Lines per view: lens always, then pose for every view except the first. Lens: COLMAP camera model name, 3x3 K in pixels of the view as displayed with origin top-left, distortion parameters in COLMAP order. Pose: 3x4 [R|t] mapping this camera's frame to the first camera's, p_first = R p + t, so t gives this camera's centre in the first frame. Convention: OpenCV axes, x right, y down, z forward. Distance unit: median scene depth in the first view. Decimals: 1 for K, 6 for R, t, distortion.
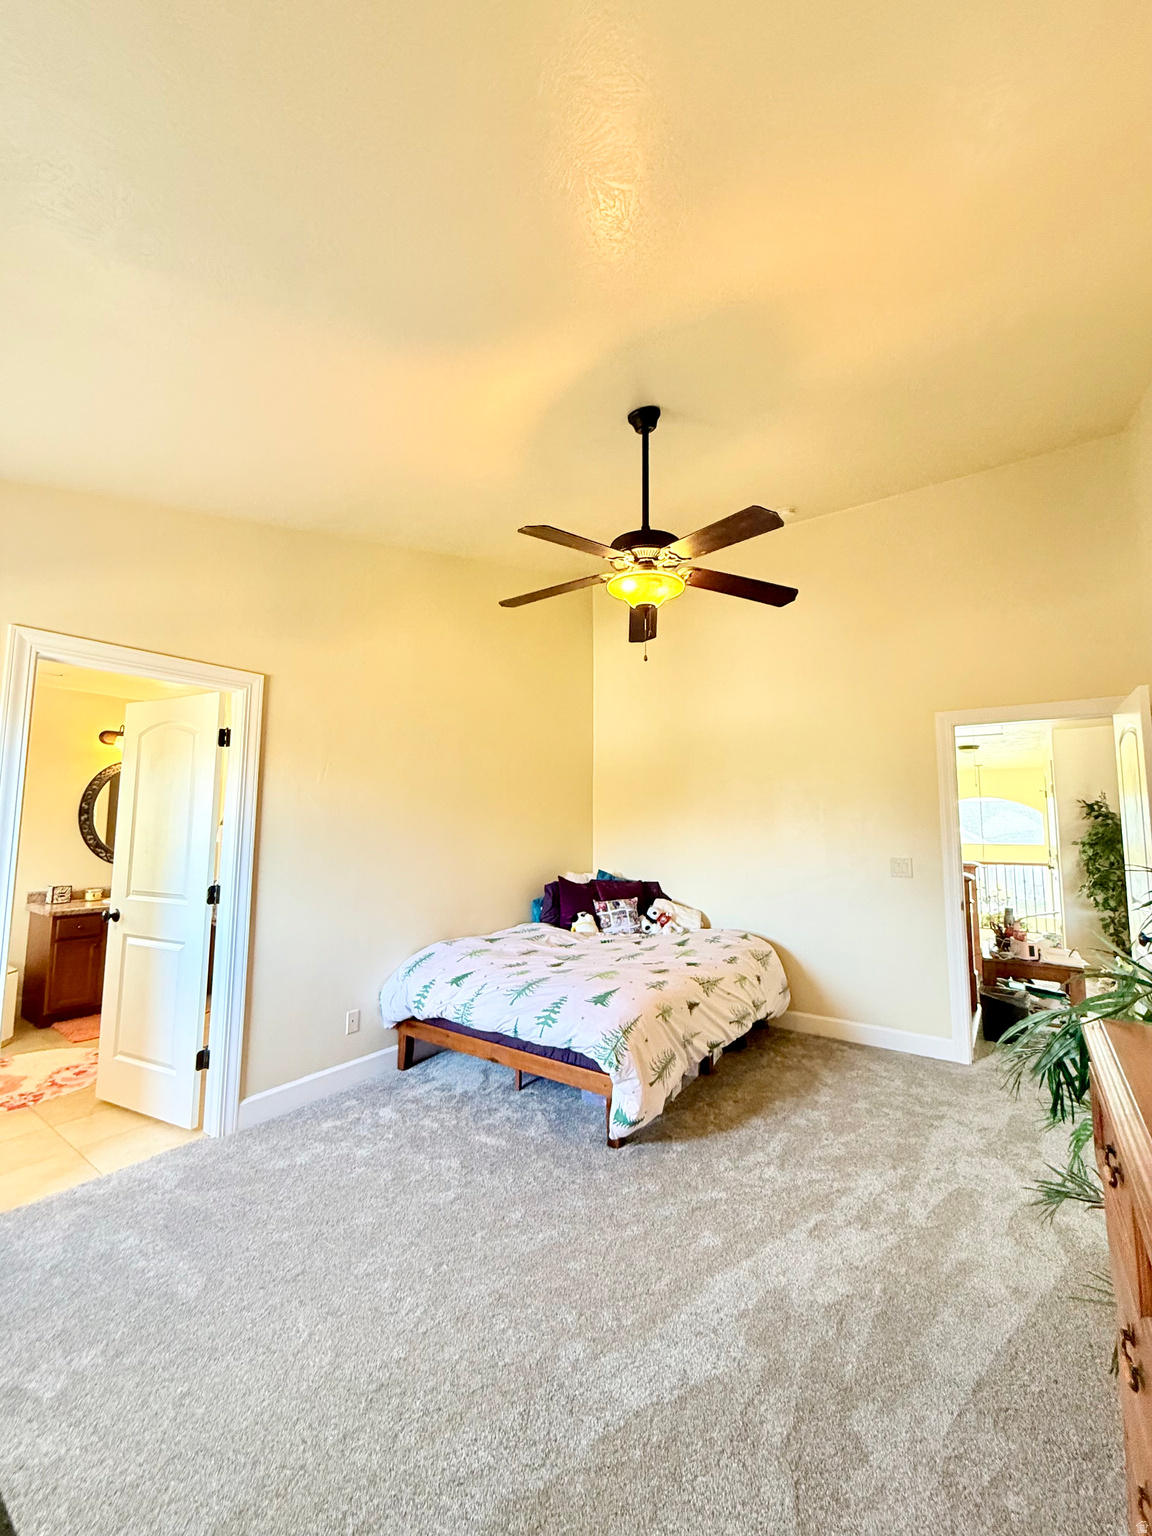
lens RADIAL K [[610.6, 0, 576.6], [0, 610.6, 764.4], [0, 0, 1]] dist [-0.000449, 0.000119]
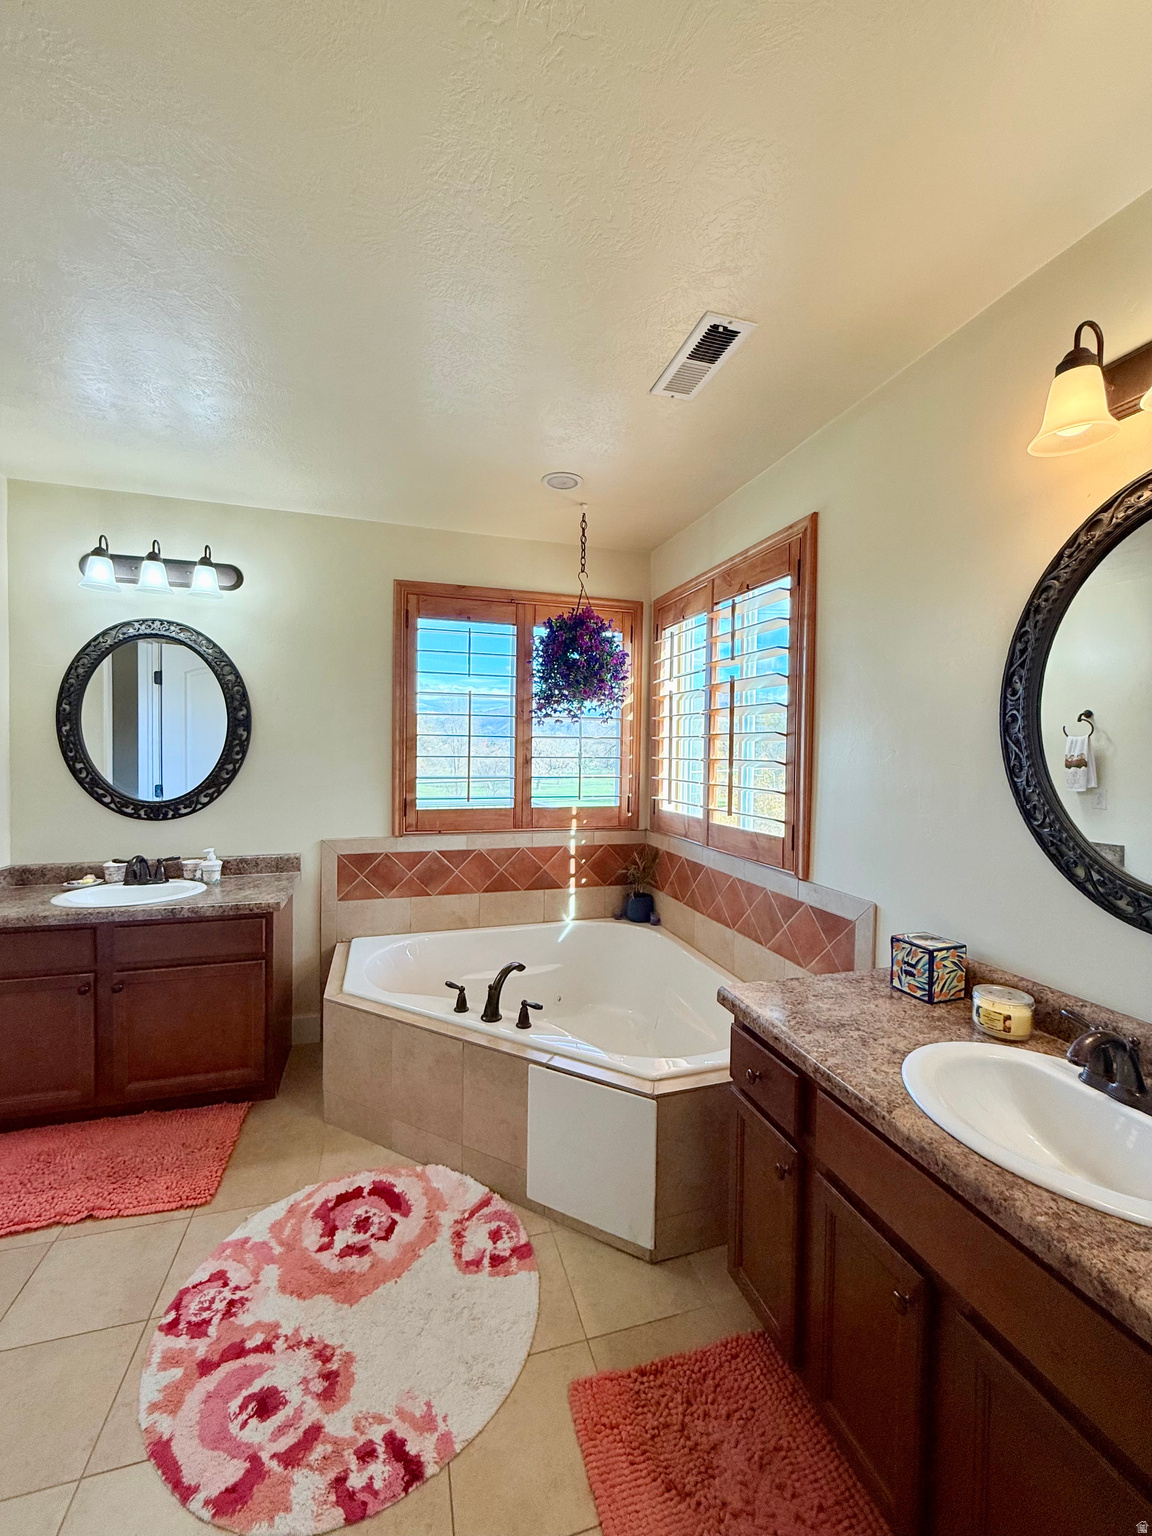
lens RADIAL K [[610.6, 0, 576.6], [0, 610.6, 764.4], [0, 0, 1]] dist [-0.000449, 0.000119]
pose [[-0.606903, 0.001679, -0.794774, -0.481629], [0.056535, 0.997556, -0.041064, 0.110013], [0.792763, -0.069855, -0.605514, 1.061174]]
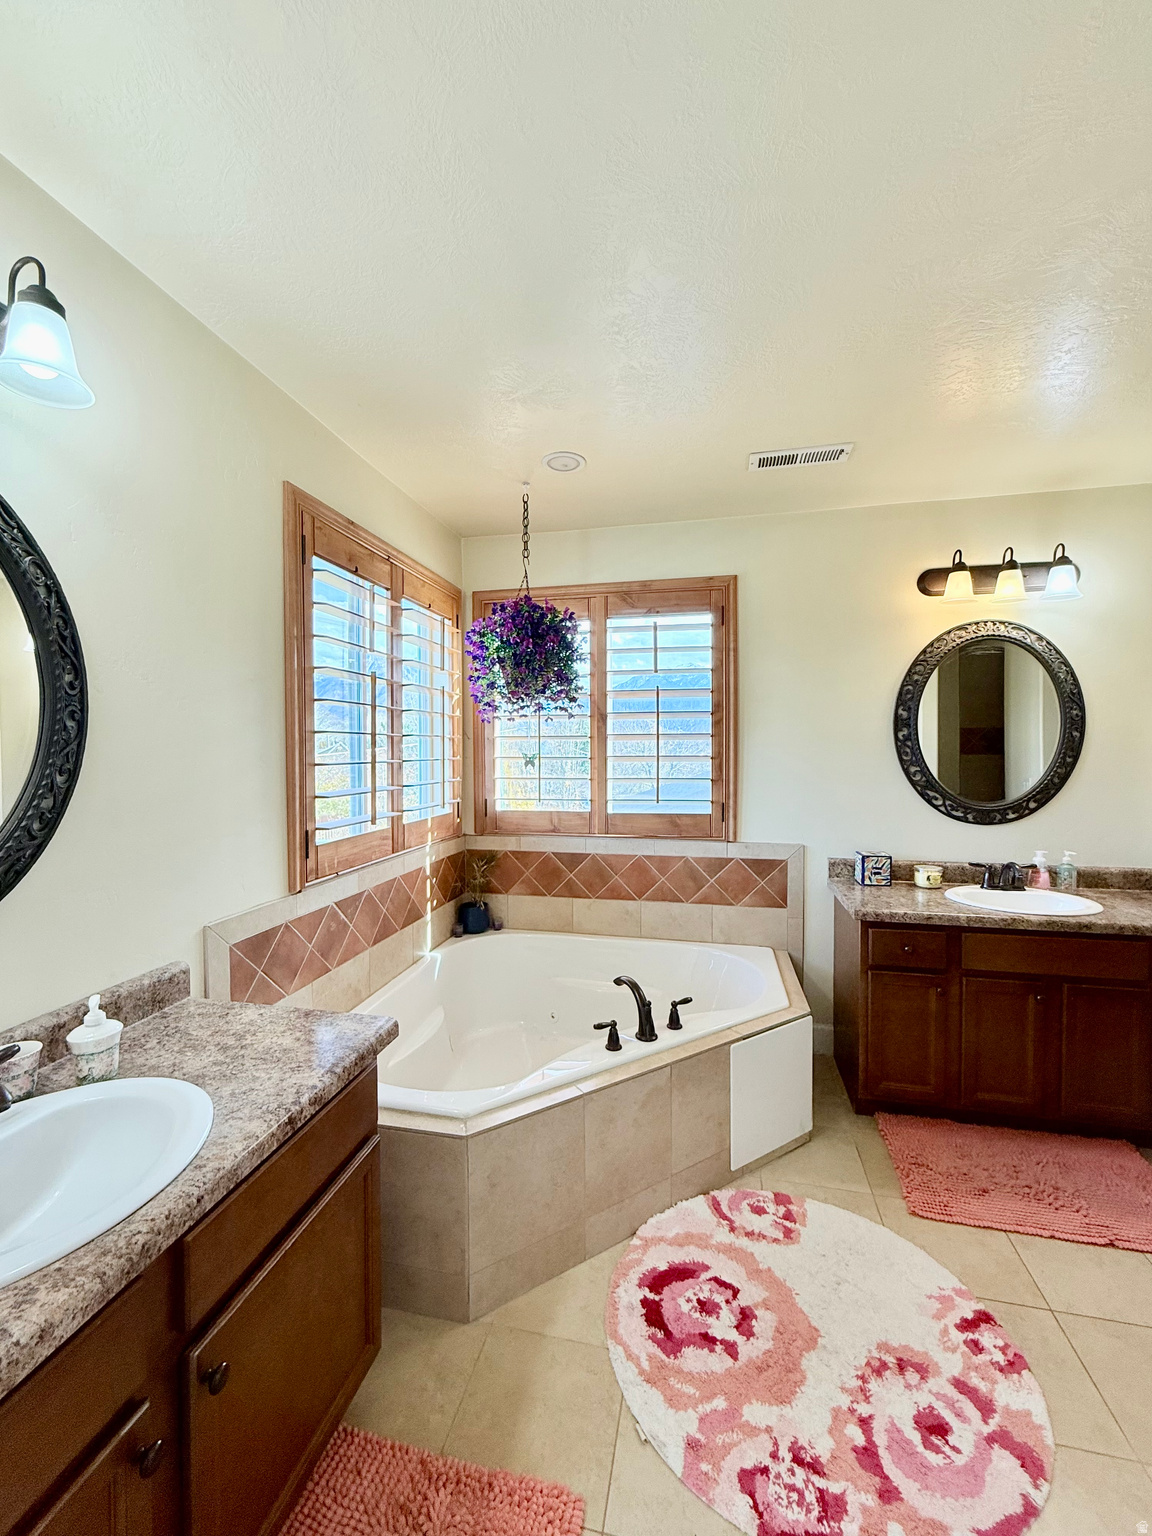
lens RADIAL K [[613.2, 0, 583.9], [0, 613.2, 764.6], [0, 0, 1]] dist [0.000618, -0.000044]
pose [[0.393561, 0.011732, -0.919224, -0.430470], [0.095631, 0.993971, 0.053630, 0.060493], [0.914311, -0.109013, 0.390067, 0.542260]]
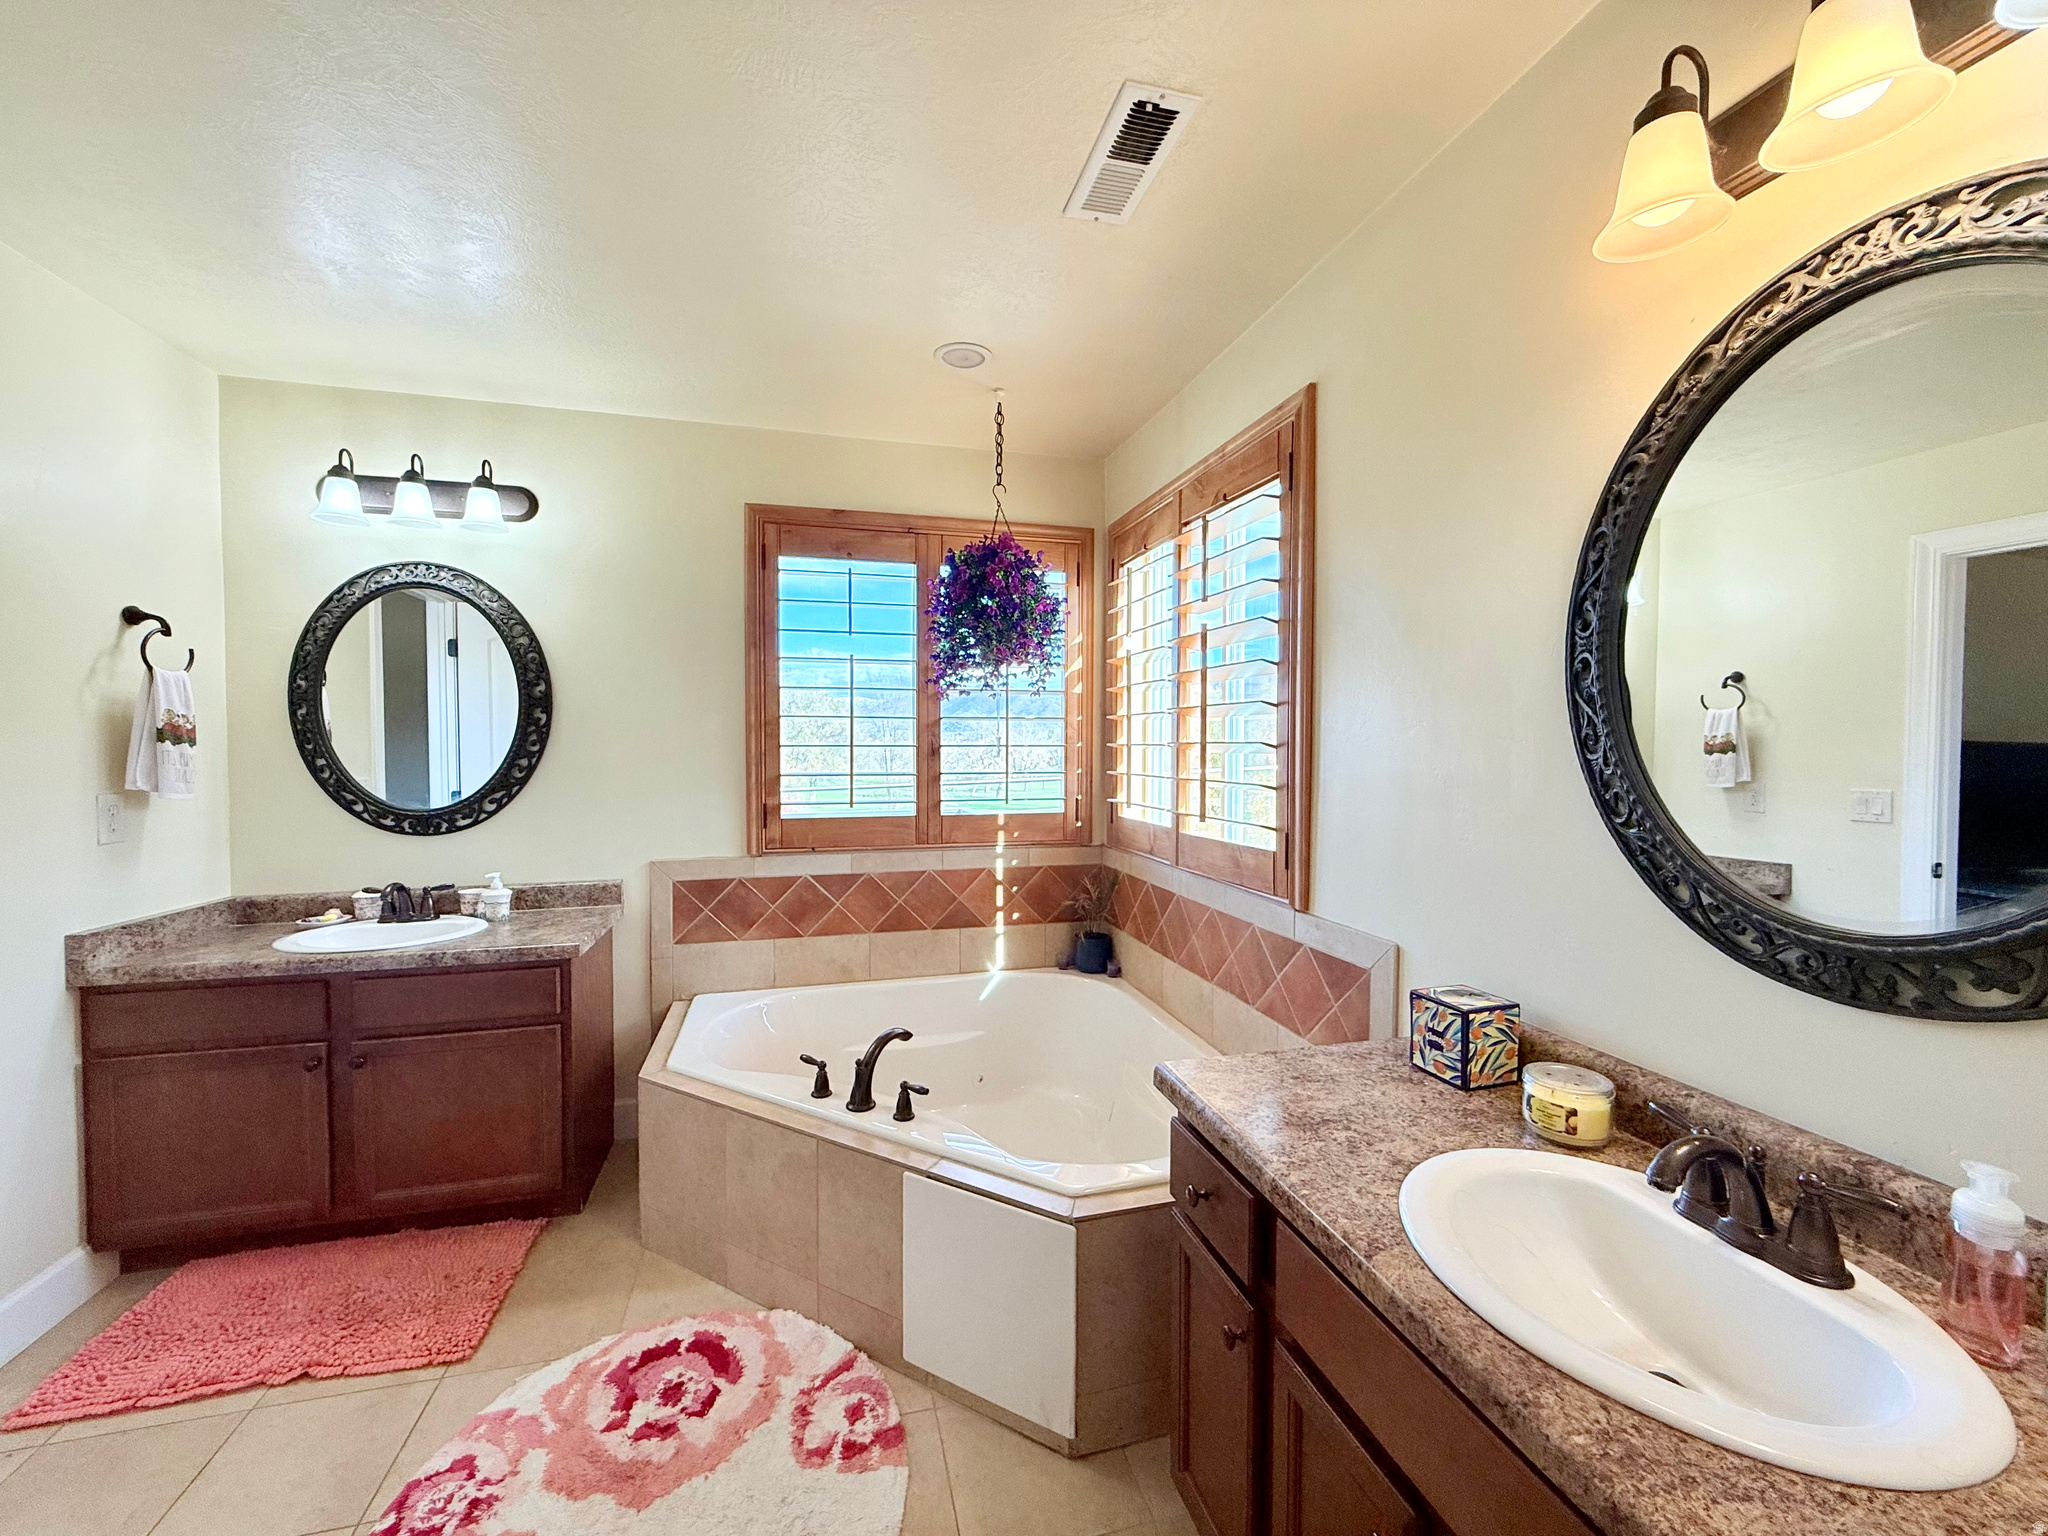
lens RADIAL K [[814.1, 0, 1018.5], [0, 814.1, 768.7], [0, 0, 1]] dist [-0.000449, 0.000119]
pose [[-0.637471, 0.011990, -0.770381, -0.525153], [0.065735, 0.997080, -0.038876, 0.119387], [0.767665, -0.075423, -0.636398, 1.075898]]
